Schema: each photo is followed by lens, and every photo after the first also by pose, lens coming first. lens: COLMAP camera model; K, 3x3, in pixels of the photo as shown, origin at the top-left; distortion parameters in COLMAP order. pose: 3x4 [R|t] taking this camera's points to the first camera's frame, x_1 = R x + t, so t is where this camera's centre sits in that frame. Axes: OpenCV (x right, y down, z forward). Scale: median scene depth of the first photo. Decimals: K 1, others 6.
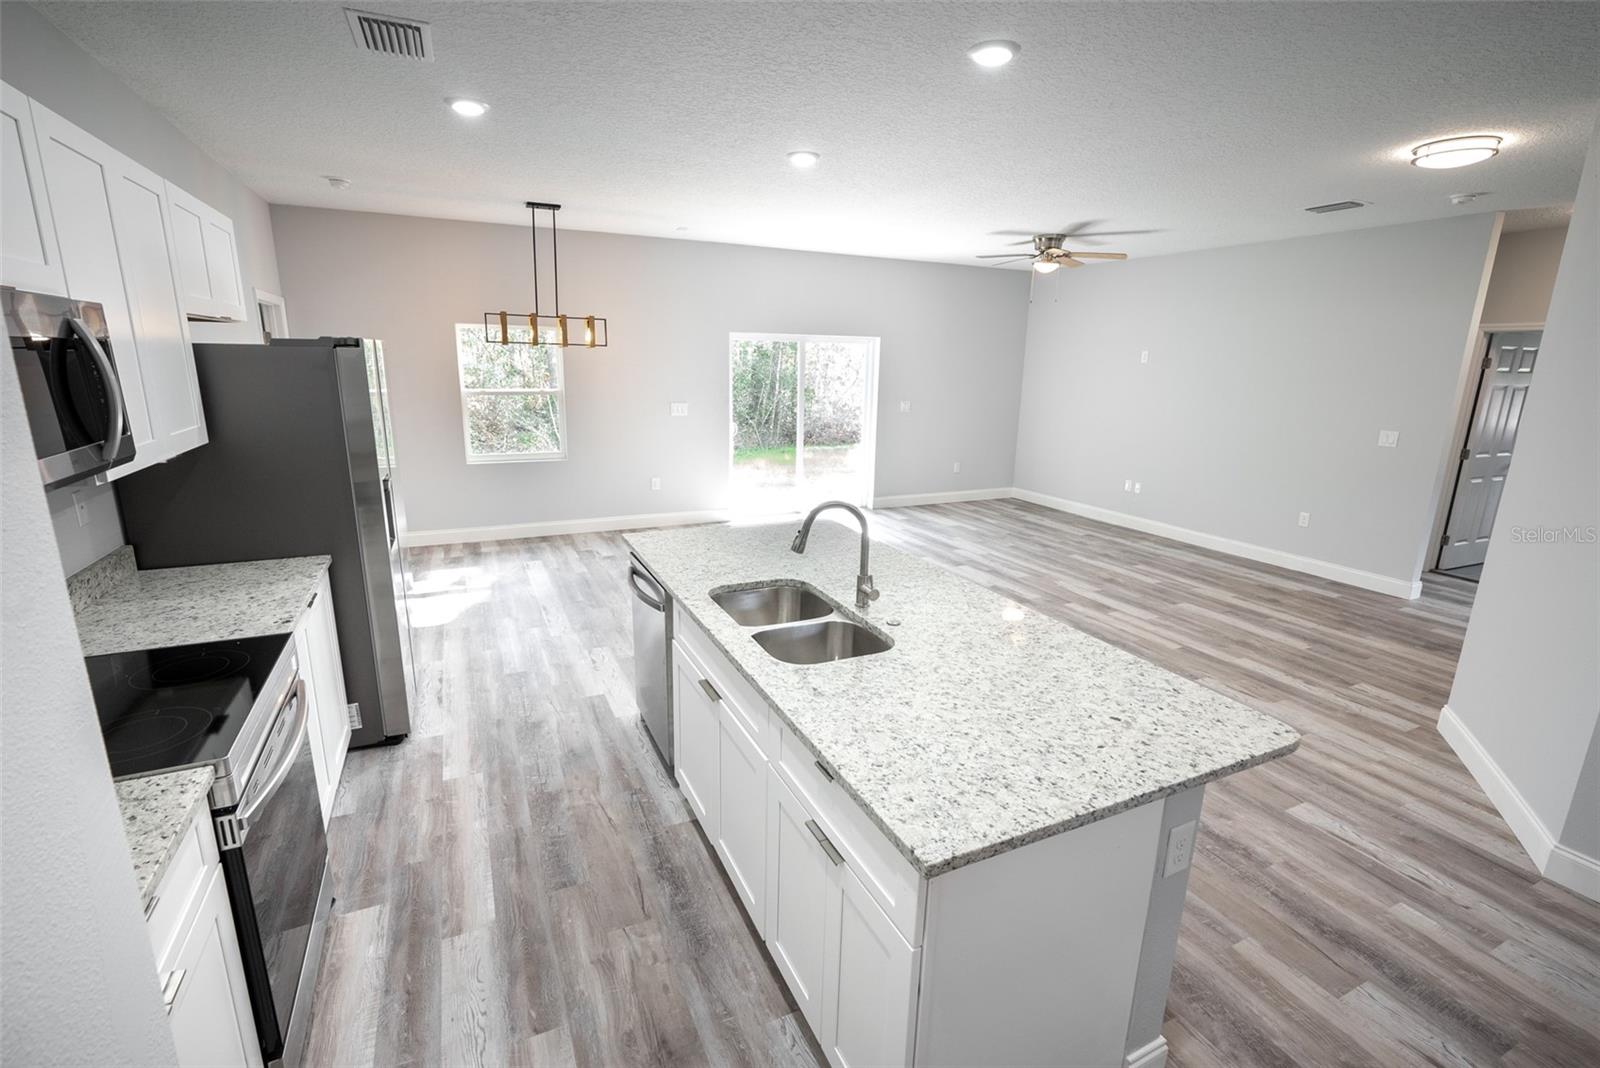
lens RADIAL K [[718.4, 0, 798.9], [0, 718.4, 532.4], [0, 0, 1]] dist [-0.005852, 0.001312]
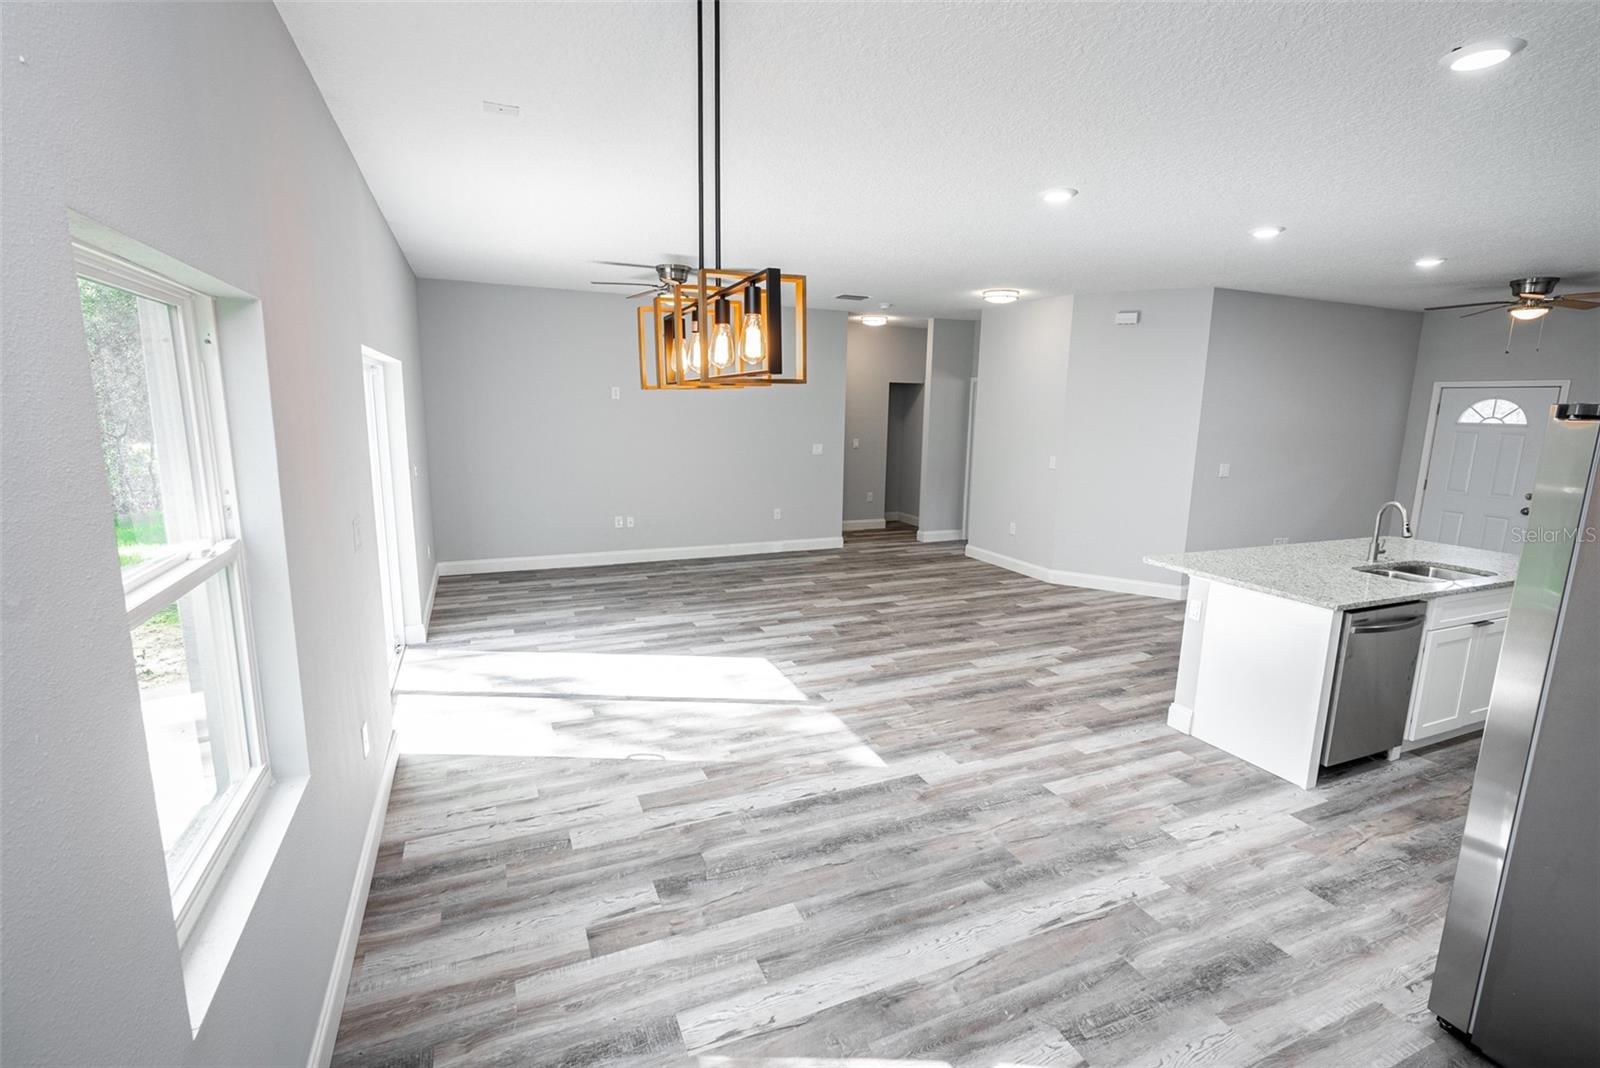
lens RADIAL K [[721.1, 0, 801.2], [0, 721.1, 531.9], [0, 0, 1]] dist [-0.011563, 0.006799]
pose [[0.032671, -0.194102, 0.980437, -0.809675], [0.217328, 0.958869, 0.182590, -0.286294], [-0.975552, 0.207111, 0.073512, 1.098427]]
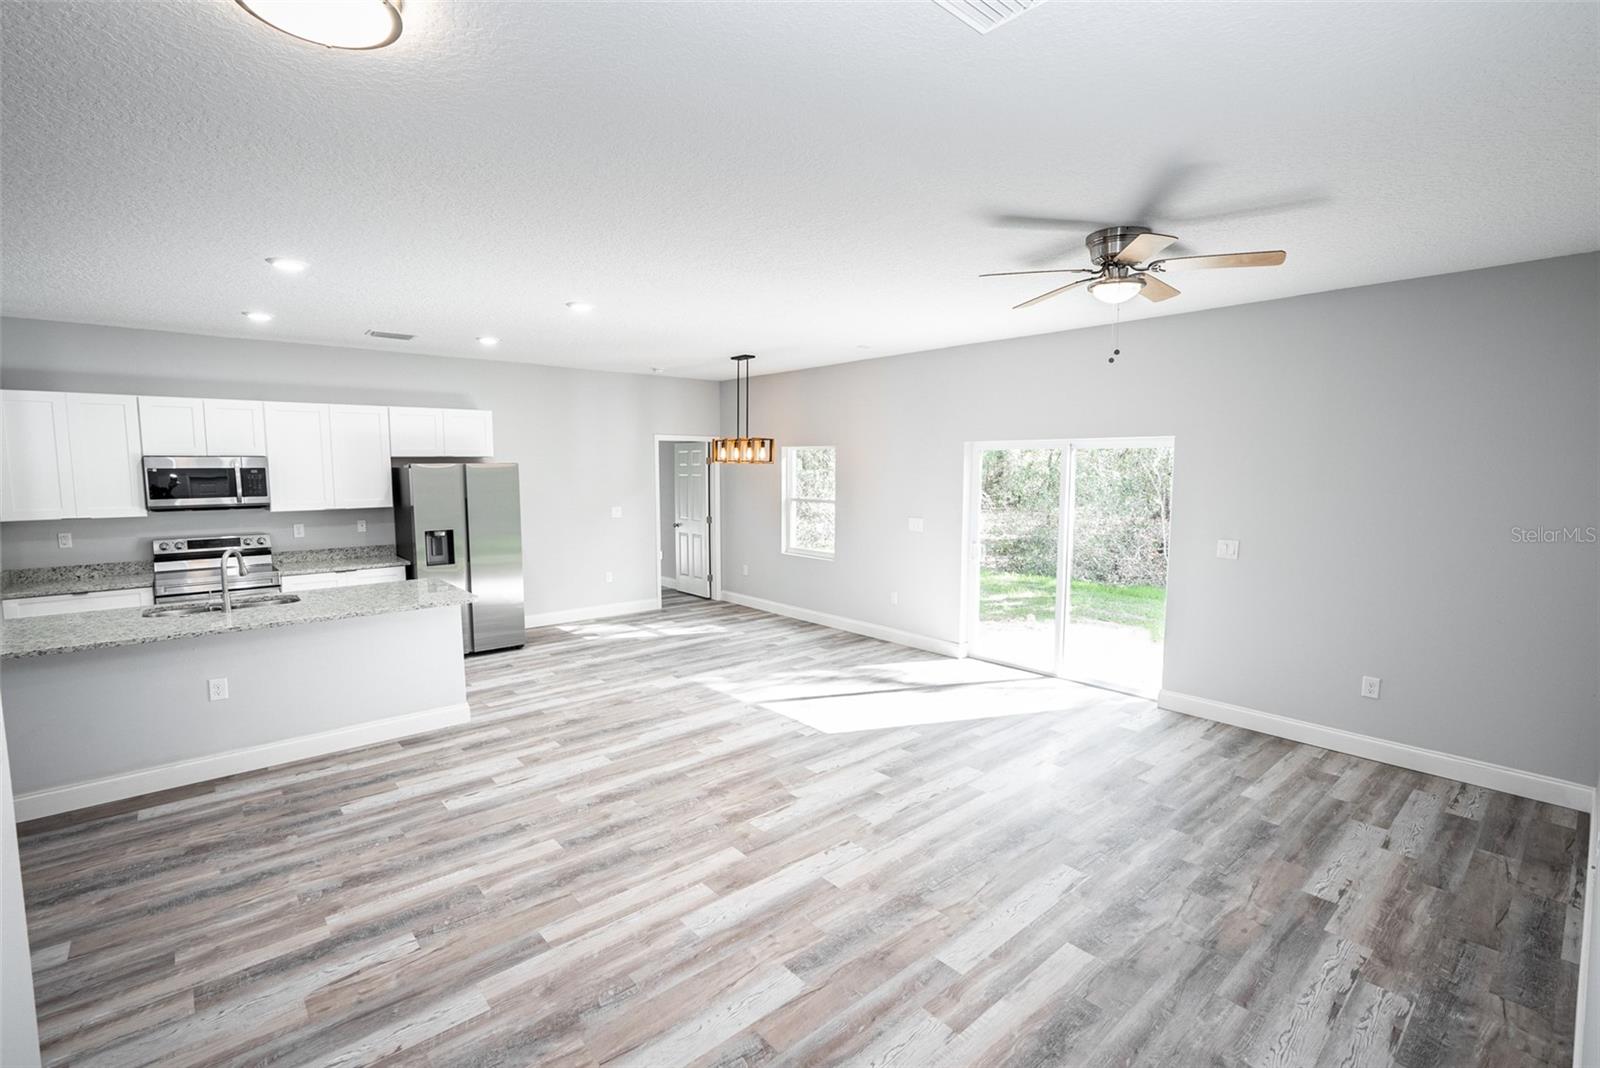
lens RADIAL K [[719.9, 0, 800.1], [0, 719.9, 529.7], [0, 0, 1]] dist [-0.005323, 0.001484]
pose [[0.269974, 0.066805, -0.960547, 1.051534], [-0.222723, 0.974868, 0.005202, -0.202665], [0.936754, 0.212532, 0.278068, 0.889935]]
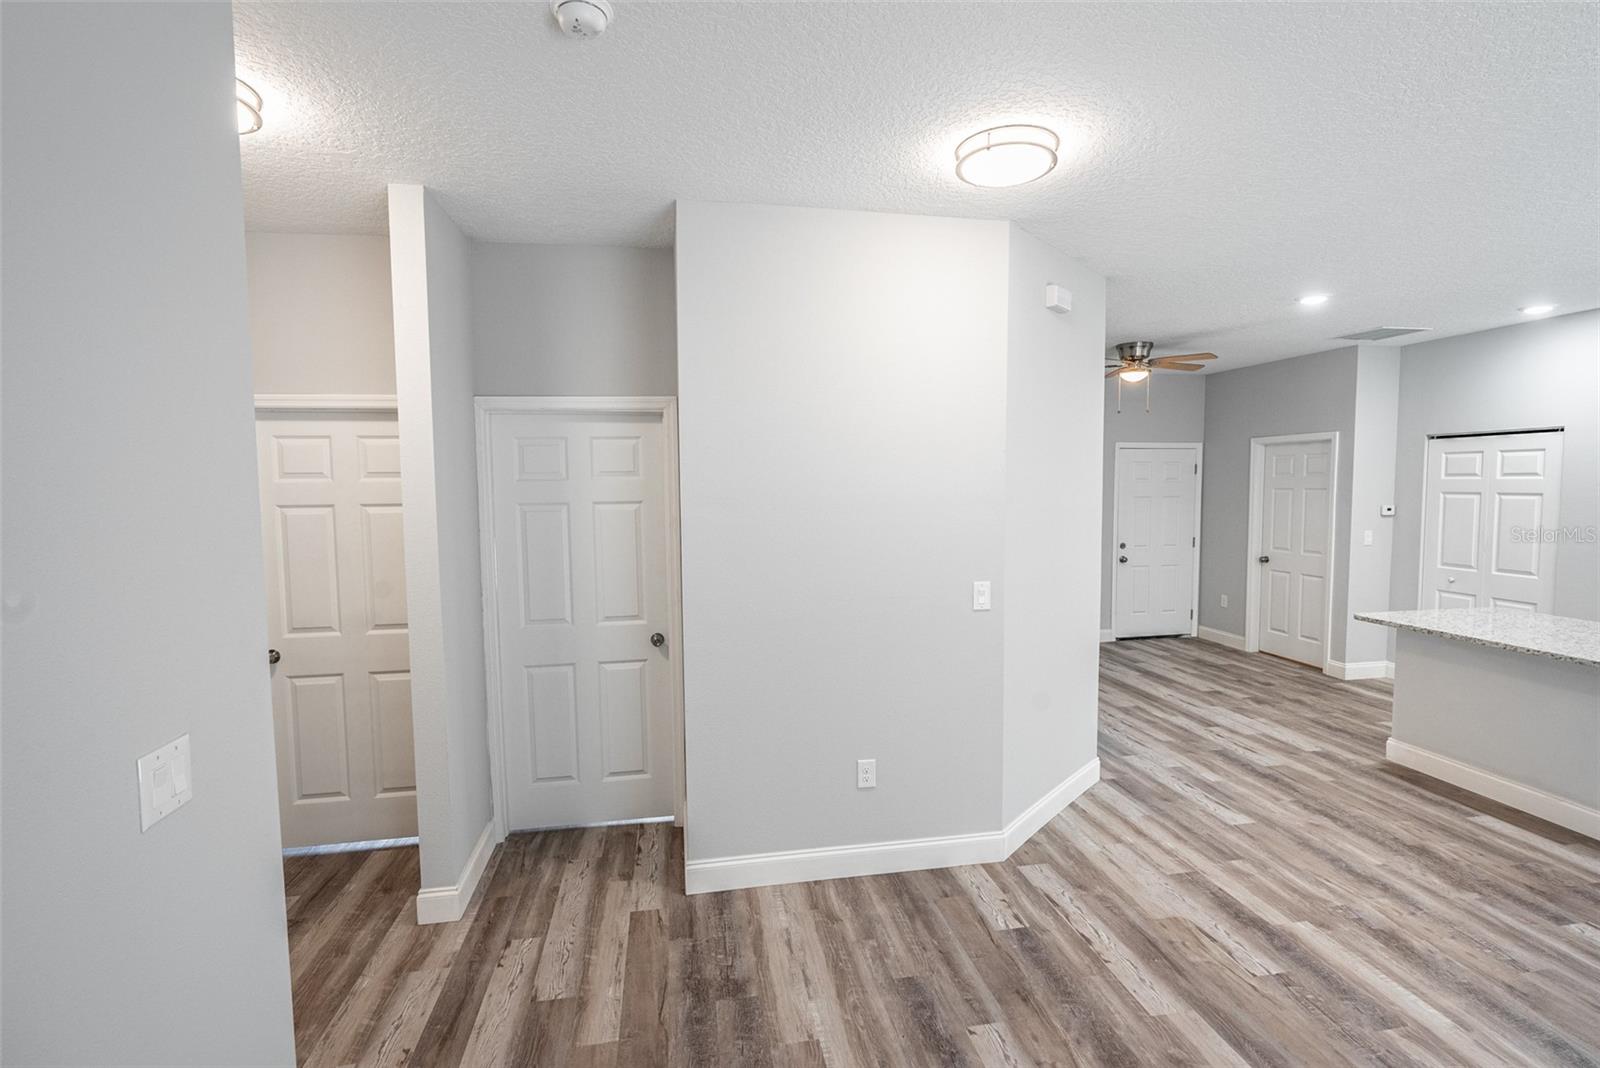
lens RADIAL K [[721.1, 0, 801.2], [0, 721.1, 531.9], [0, 0, 1]] dist [-0.011563, 0.006799]
pose [[-0.965074, -0.032226, 0.259988, 0.666987], [0.048992, 0.952698, 0.299945, -0.297499], [-0.257356, 0.302206, -0.917845, 1.292671]]
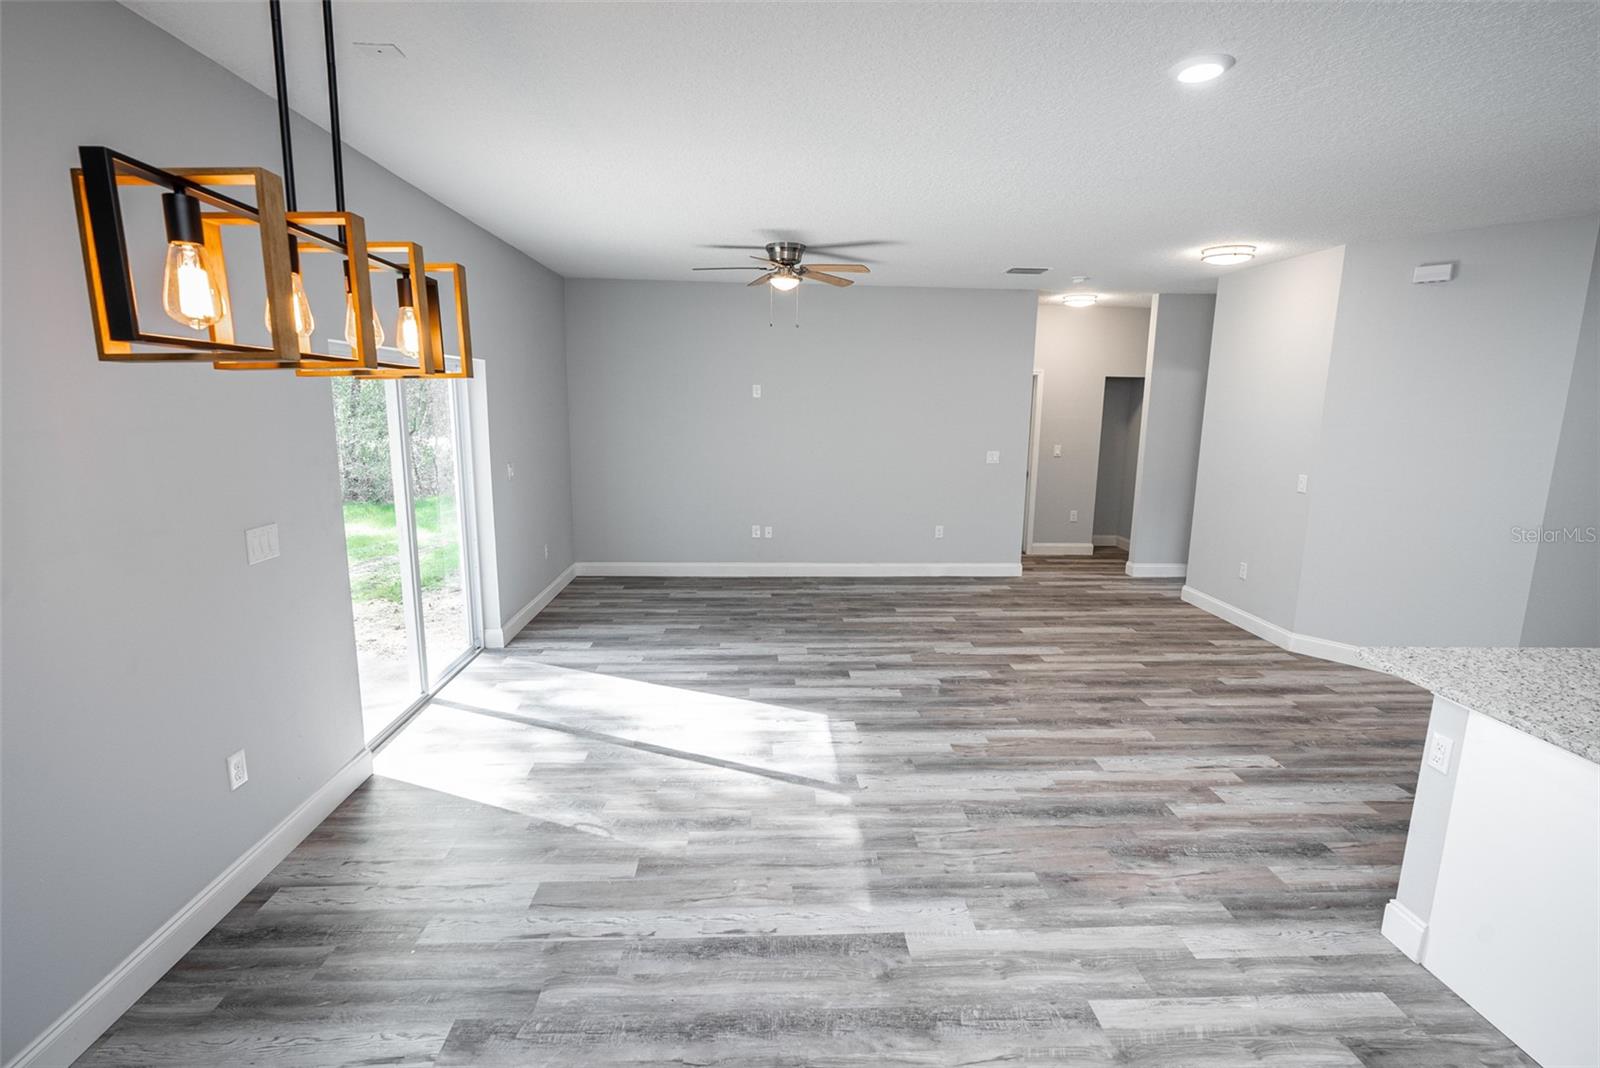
lens RADIAL K [[742.5, 0, 800.9], [0, 742.5, 531.7], [0, 0, 1]] dist [-0.011715, 0.007181]
pose [[0.383076, -0.175612, 0.906870, -0.594804], [0.210371, 0.972548, 0.099466, -0.234914], [-0.899443, 0.152676, 0.409503, 0.903265]]
